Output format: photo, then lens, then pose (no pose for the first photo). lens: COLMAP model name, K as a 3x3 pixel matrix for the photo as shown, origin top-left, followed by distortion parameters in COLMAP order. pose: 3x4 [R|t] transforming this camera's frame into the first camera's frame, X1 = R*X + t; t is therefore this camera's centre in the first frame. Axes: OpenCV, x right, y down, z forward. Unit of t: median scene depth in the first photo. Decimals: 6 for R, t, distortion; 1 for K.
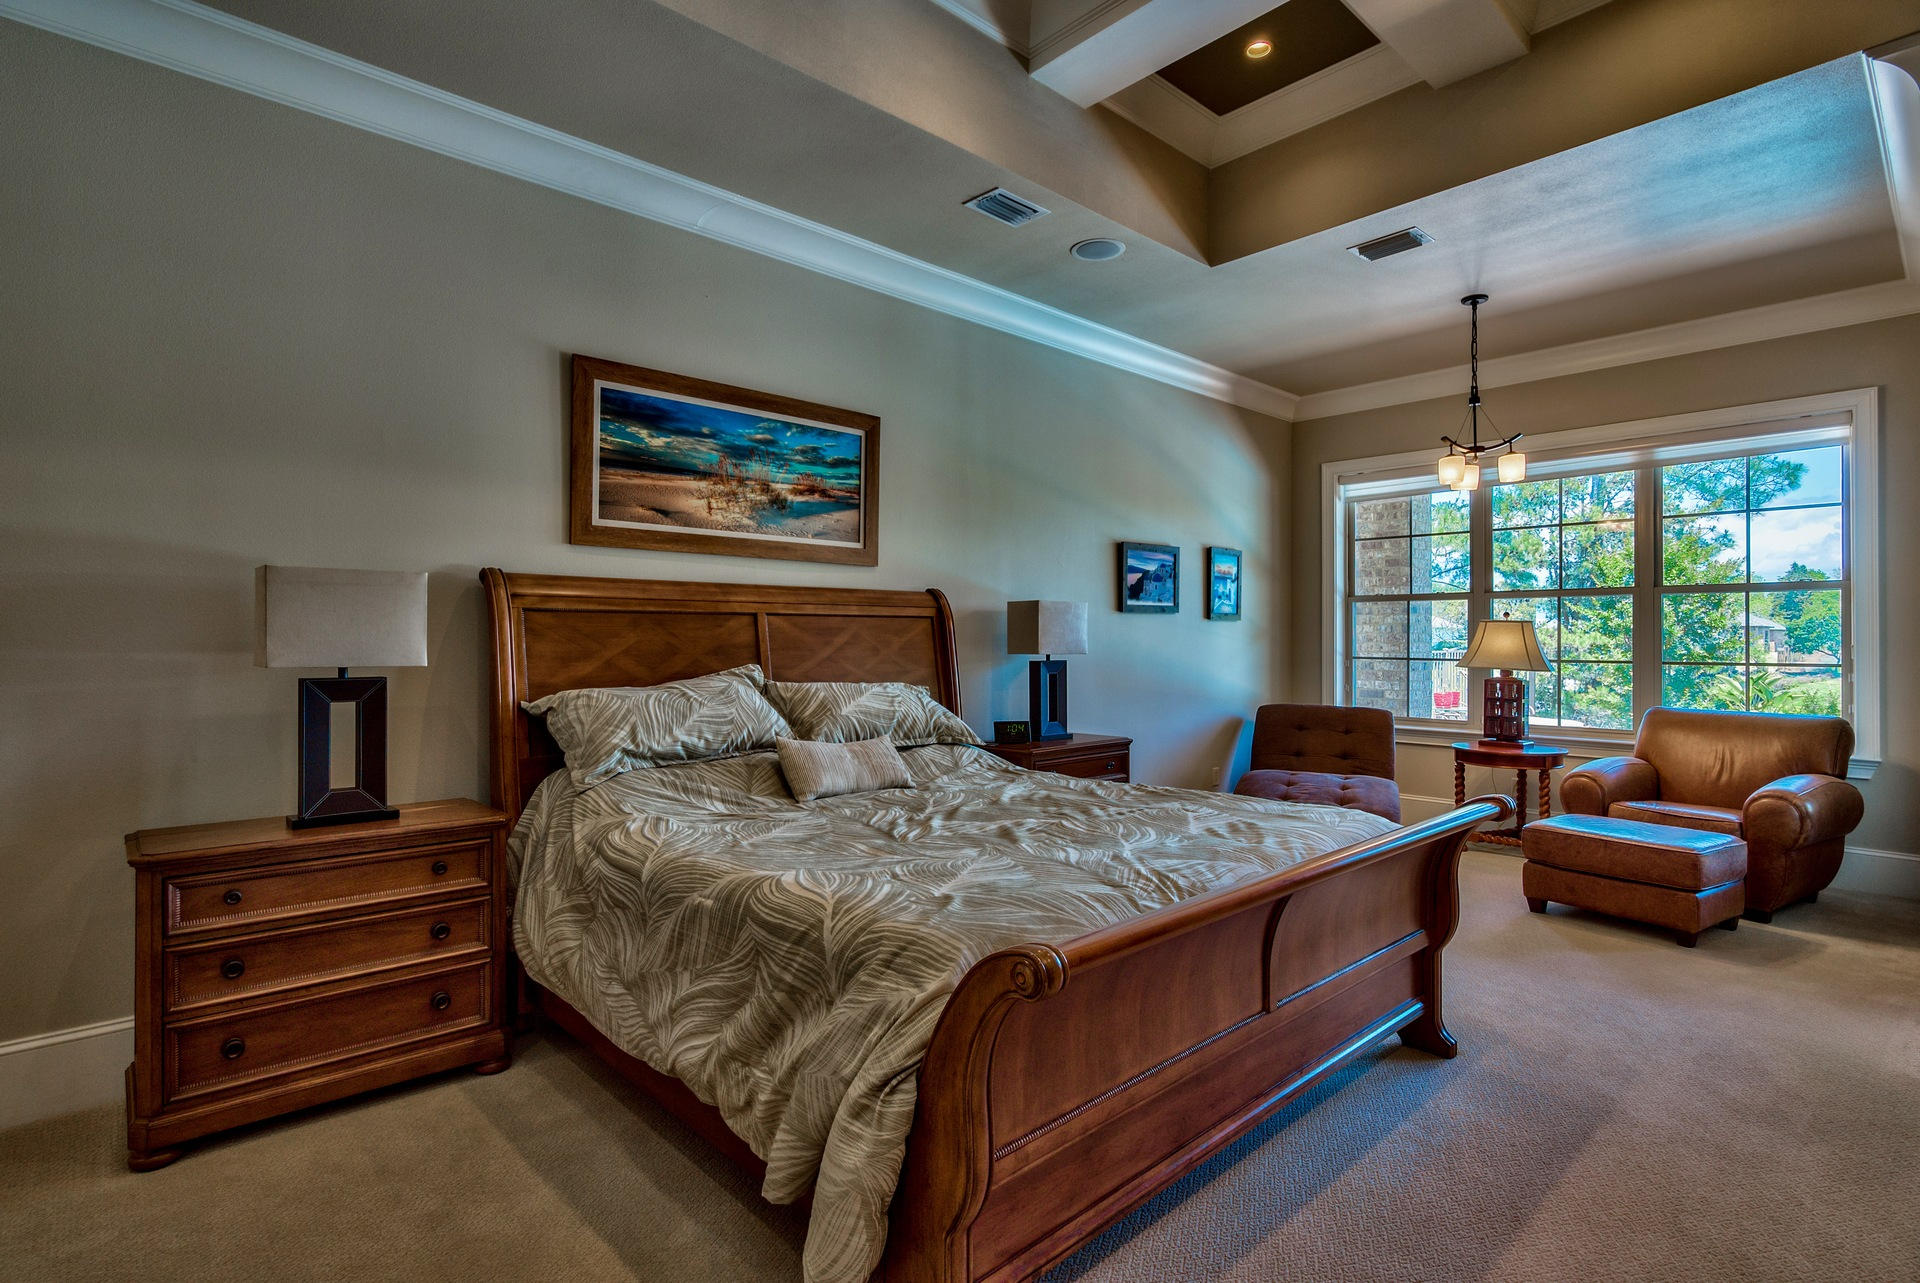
lens RADIAL K [[956.0, 0, 959.4], [0, 956.0, 636.6], [0, 0, 1]] dist [0.000199, -0.001227]
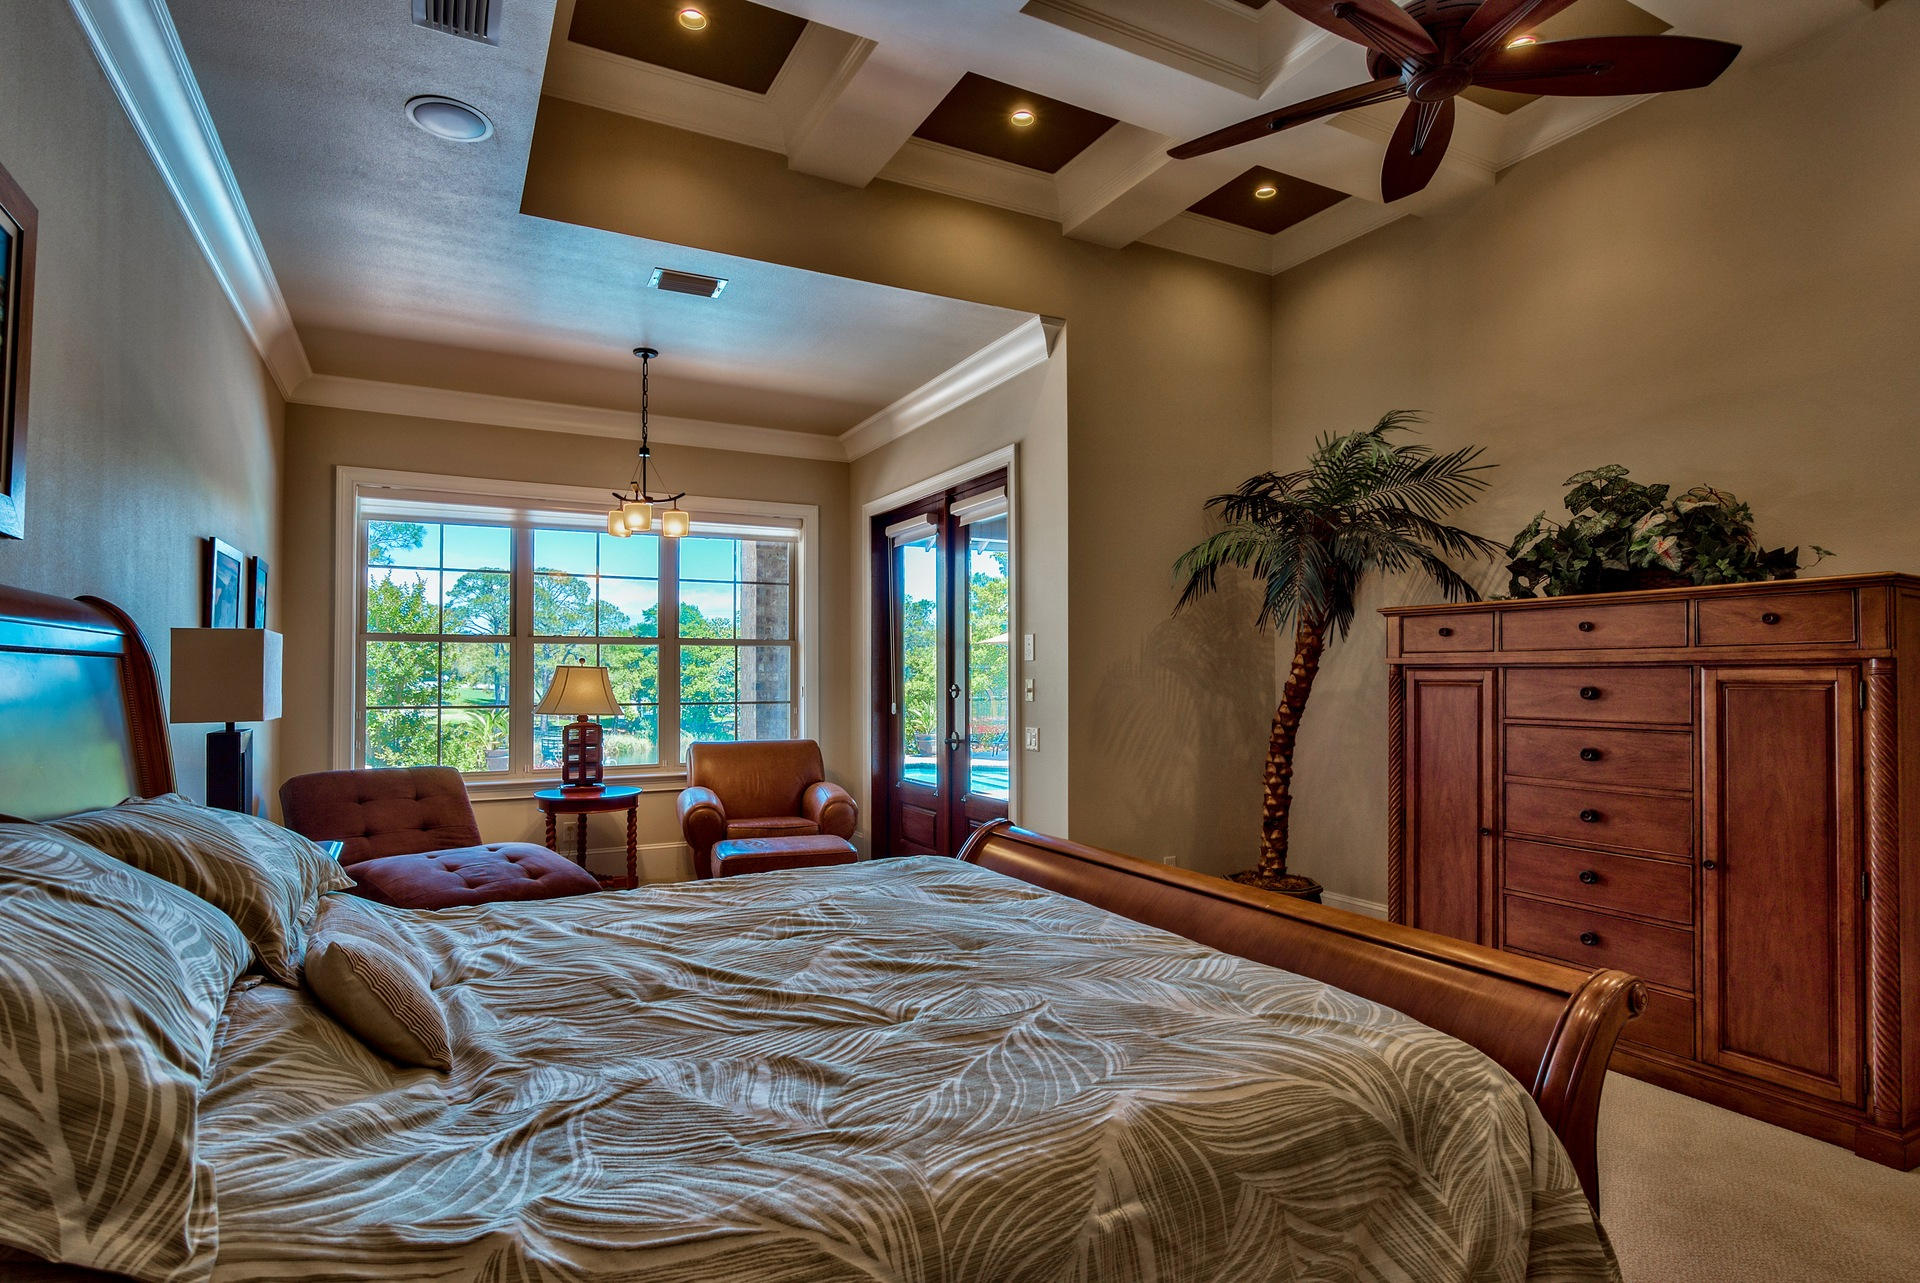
lens RADIAL K [[956.0, 0, 953.8], [0, 956.0, 656.4], [0, 0, 1]] dist [0.000199, -0.001227]
pose [[0.261660, 0.018971, 0.964974, -0.352489], [0.000278, 0.999805, -0.019731, -0.008913], [-0.965160, 0.005431, 0.261604, 0.415798]]
